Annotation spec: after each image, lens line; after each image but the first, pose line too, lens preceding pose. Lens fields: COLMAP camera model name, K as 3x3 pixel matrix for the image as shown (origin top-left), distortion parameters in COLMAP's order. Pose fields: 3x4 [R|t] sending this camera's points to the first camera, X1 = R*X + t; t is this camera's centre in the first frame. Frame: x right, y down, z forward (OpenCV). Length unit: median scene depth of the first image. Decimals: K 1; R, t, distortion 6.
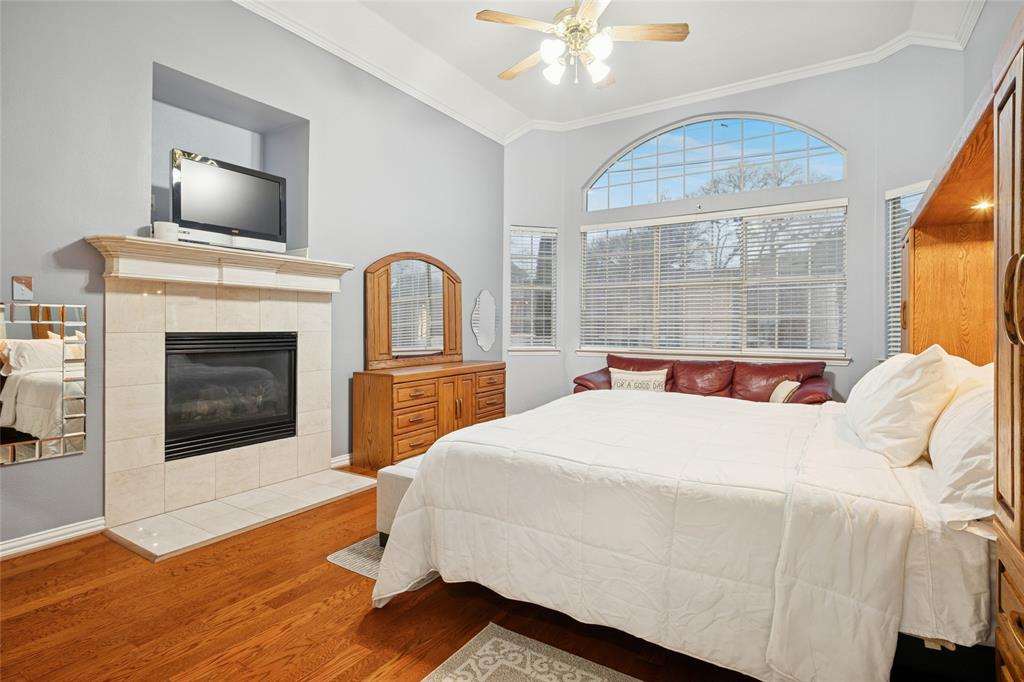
lens RADIAL K [[533.1, 0, 505.2], [0, 533.1, 316.9], [0, 0, 1]] dist [-0.002627, -0.000683]
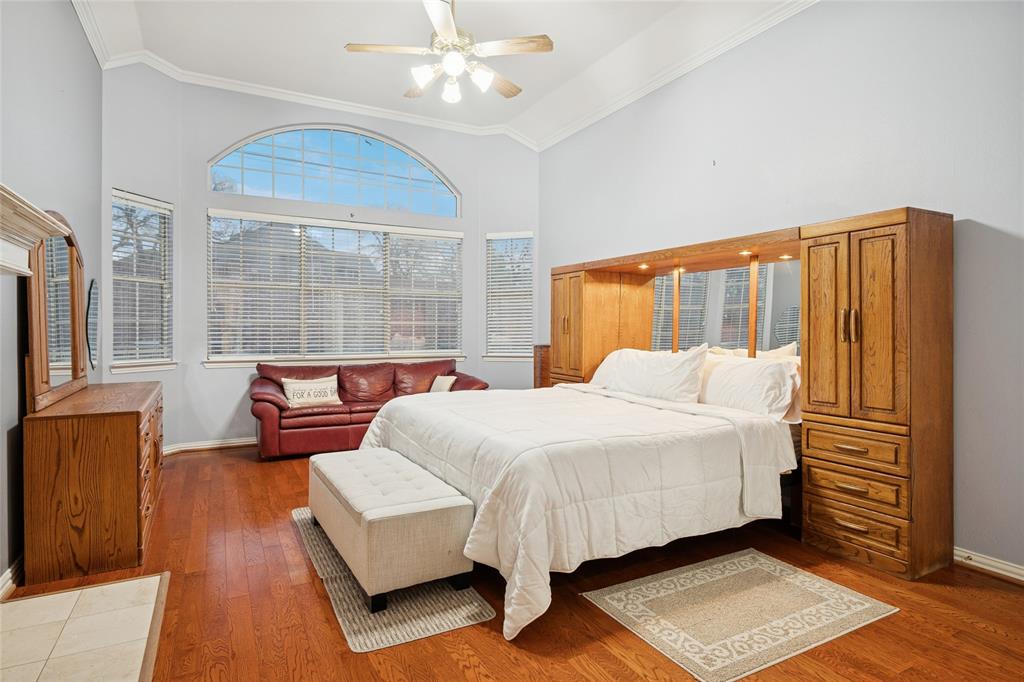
lens RADIAL K [[553.9, 0, 518.6], [0, 553.9, 324.5], [0, 0, 1]] dist [-0.002228, 0.000839]
pose [[0.470646, 0.004904, 0.882308, -0.890023], [-0.015584, 0.999875, 0.002756, -0.007011], [-0.882184, -0.015047, 0.470664, 0.437944]]
